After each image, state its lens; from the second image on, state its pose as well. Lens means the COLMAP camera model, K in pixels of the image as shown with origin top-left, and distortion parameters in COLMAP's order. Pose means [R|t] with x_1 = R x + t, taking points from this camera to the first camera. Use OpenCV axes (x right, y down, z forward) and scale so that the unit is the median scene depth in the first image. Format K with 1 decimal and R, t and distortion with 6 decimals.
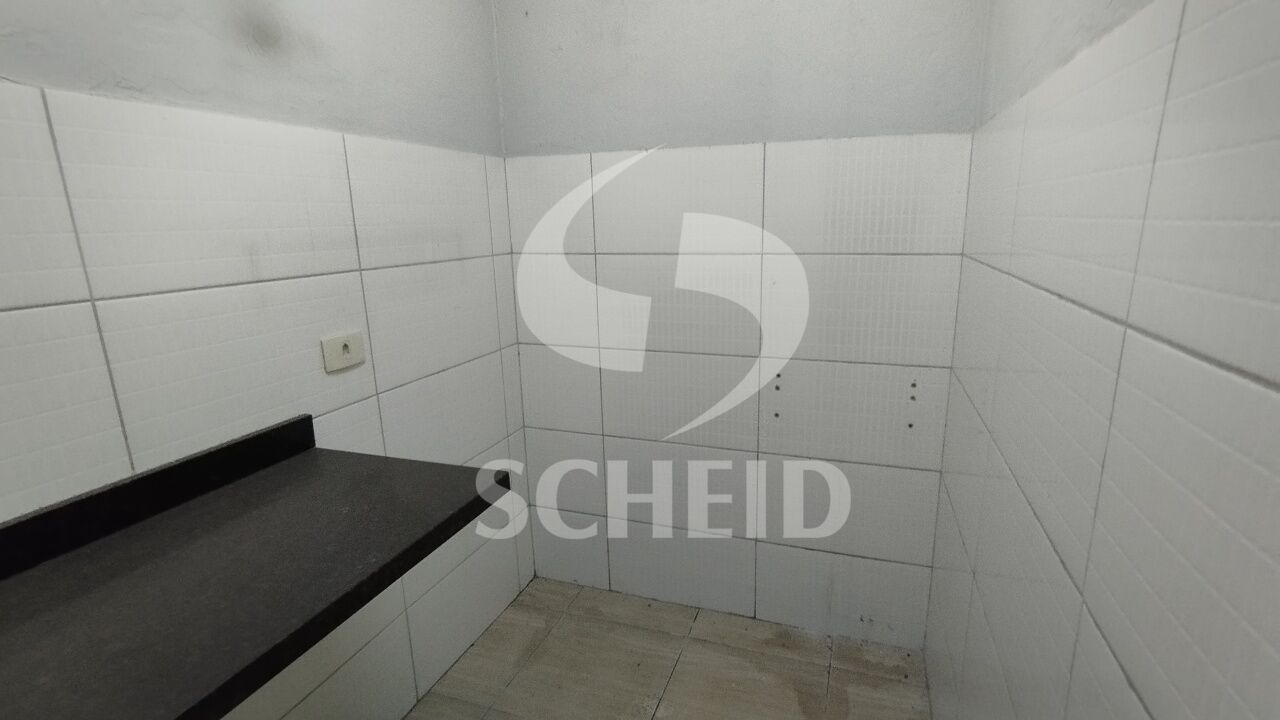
lens RADIAL K [[593.5, 0, 664.4], [0, 593.5, 358.9], [0, 0, 1]] dist [-0.001700, 0.000306]
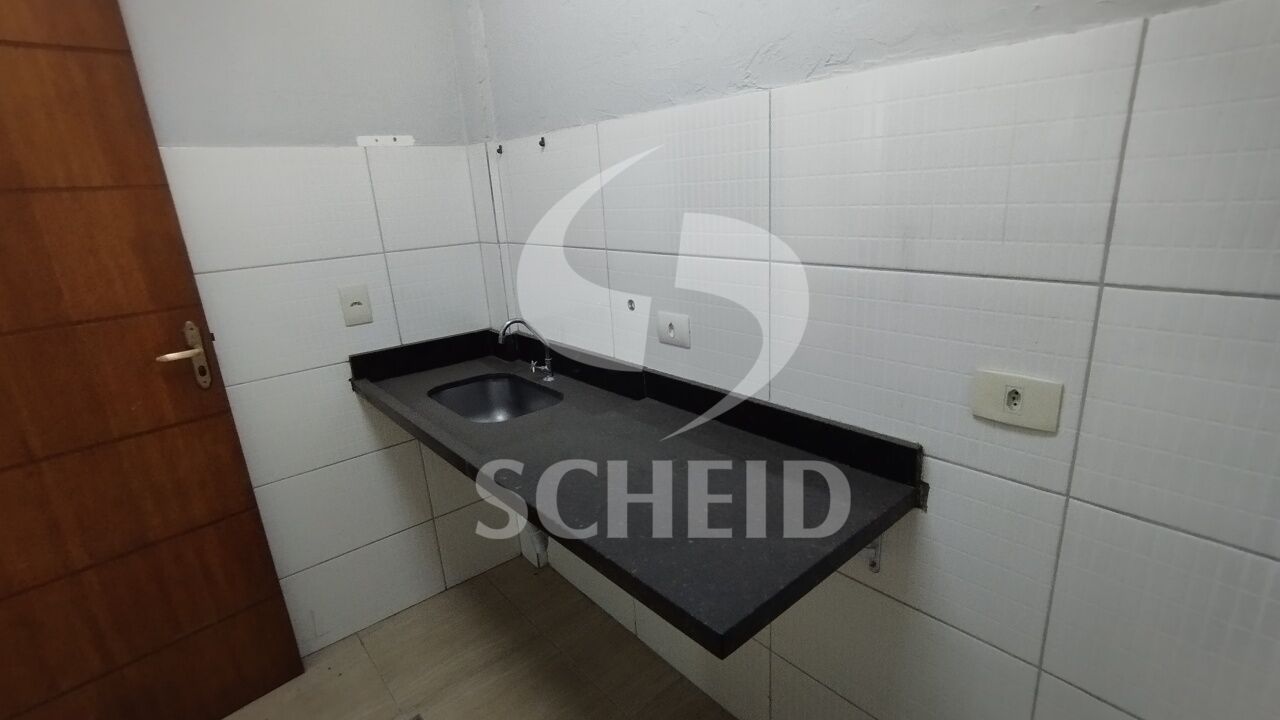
lens RADIAL K [[593.5, 0, 664.4], [0, 593.5, 358.9], [0, 0, 1]] dist [-0.001700, 0.000306]
pose [[-0.495218, 0.289045, -0.819275, 0.188278], [-0.150540, 0.900215, 0.408596, -0.308615], [0.855626, 0.325678, -0.402290, 1.097125]]
